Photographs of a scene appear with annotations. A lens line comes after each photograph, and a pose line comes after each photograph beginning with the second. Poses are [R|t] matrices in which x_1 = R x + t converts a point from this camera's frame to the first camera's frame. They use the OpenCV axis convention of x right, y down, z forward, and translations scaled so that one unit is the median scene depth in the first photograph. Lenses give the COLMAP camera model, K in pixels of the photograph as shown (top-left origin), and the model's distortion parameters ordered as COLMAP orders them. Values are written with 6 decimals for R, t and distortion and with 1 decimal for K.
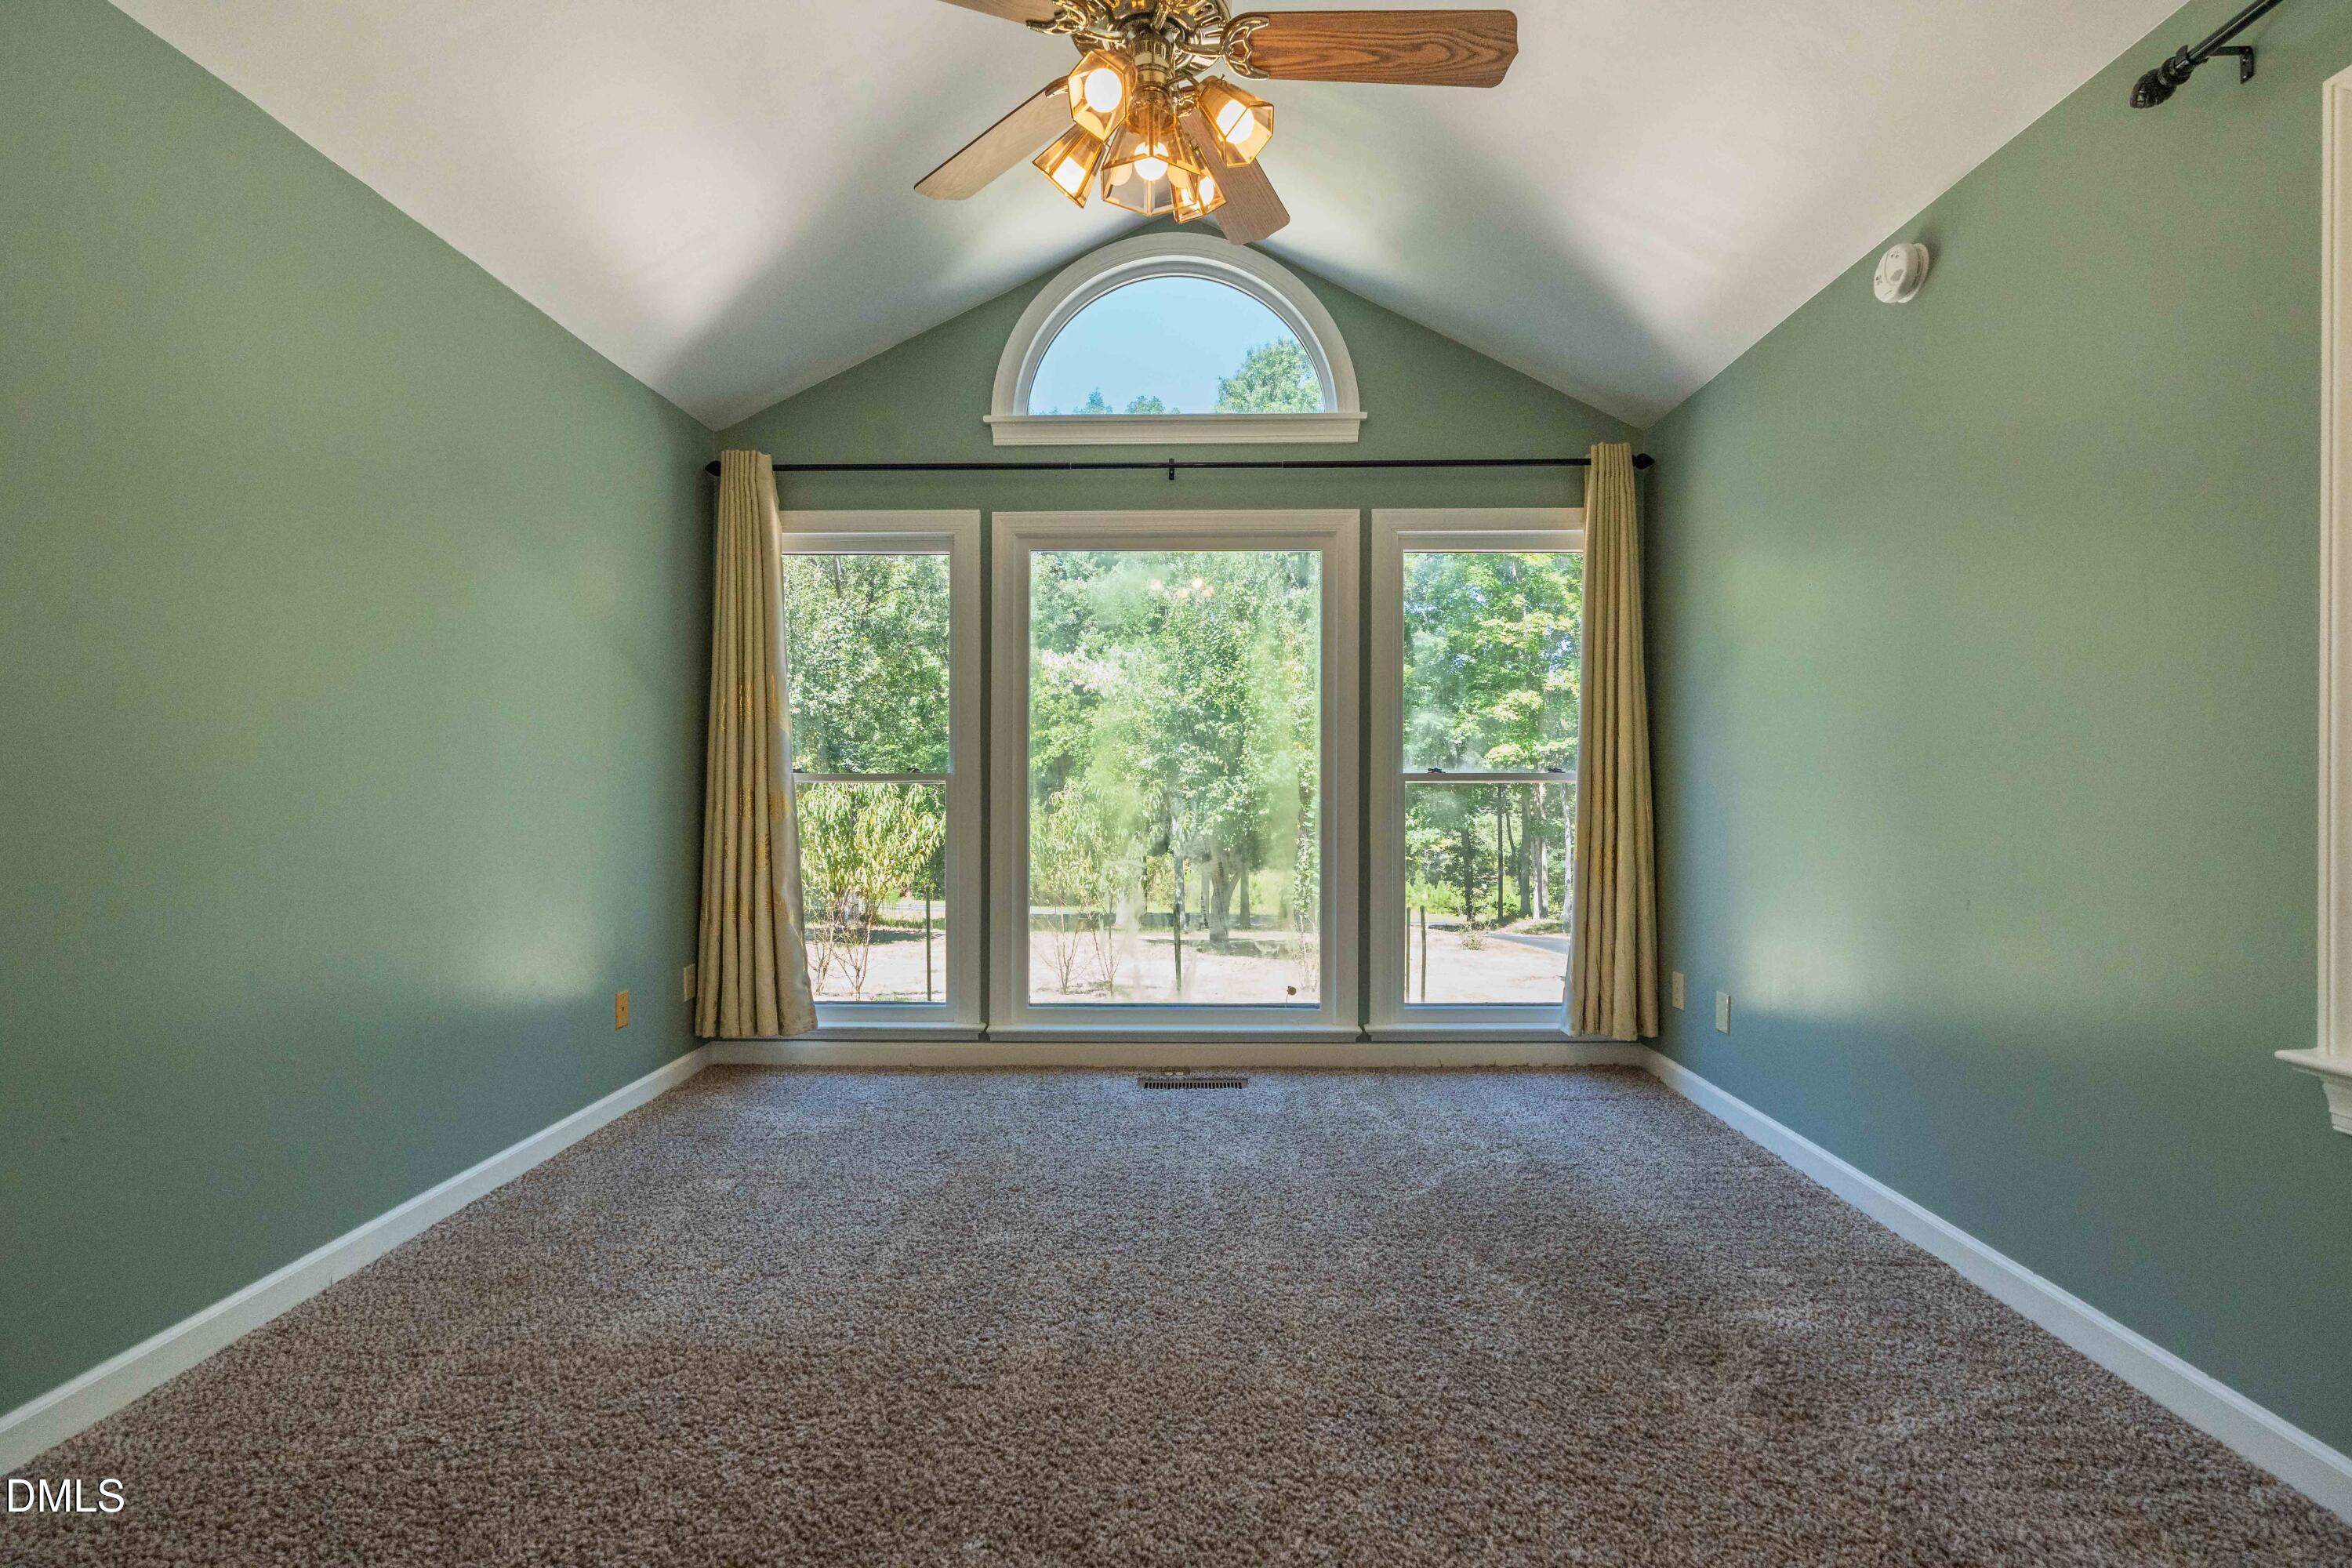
lens RADIAL K [[1075.6, 0, 1169.1], [0, 1075.6, 793.8], [0, 0, 1]] dist [-0.013566, 0.003879]
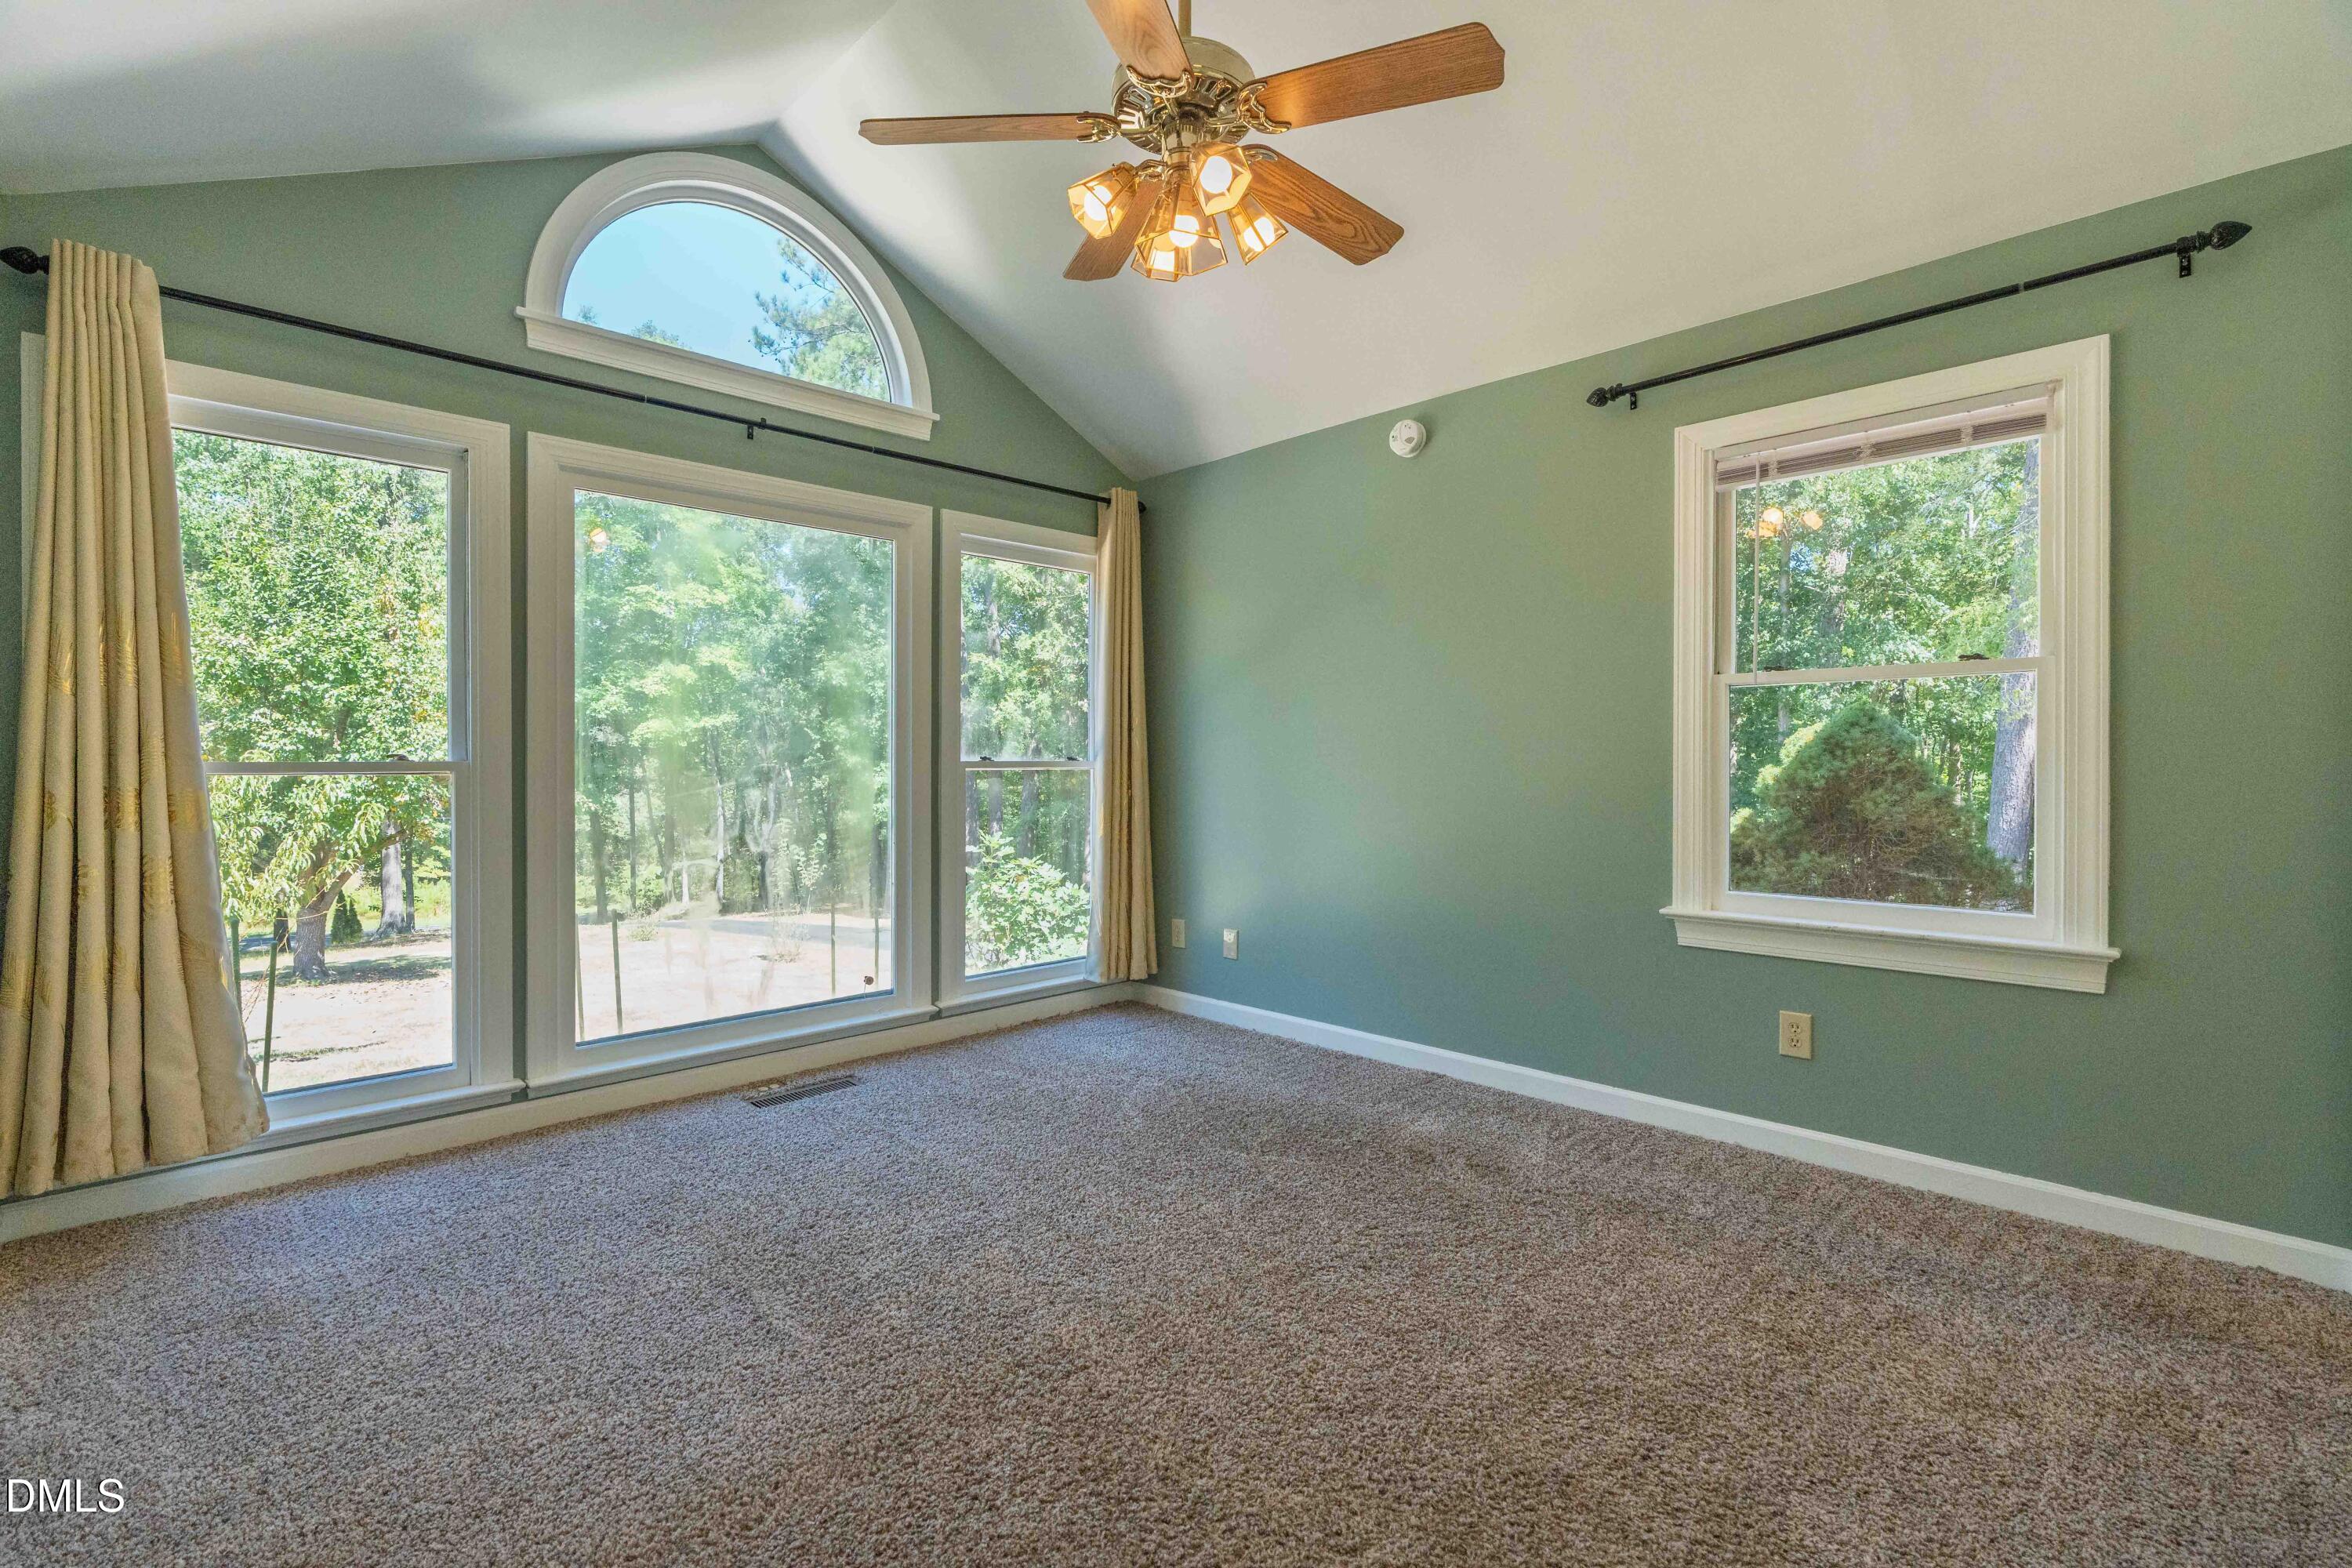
lens RADIAL K [[1075.6, 0, 1198.4], [0, 1075.6, 778.9], [0, 0, 1]] dist [-0.013566, 0.003879]
pose [[0.688200, -0.012116, 0.725420, -0.401302], [0.006622, 0.999924, 0.010418, -0.011284], [-0.725491, -0.002366, 0.688228, 0.099613]]
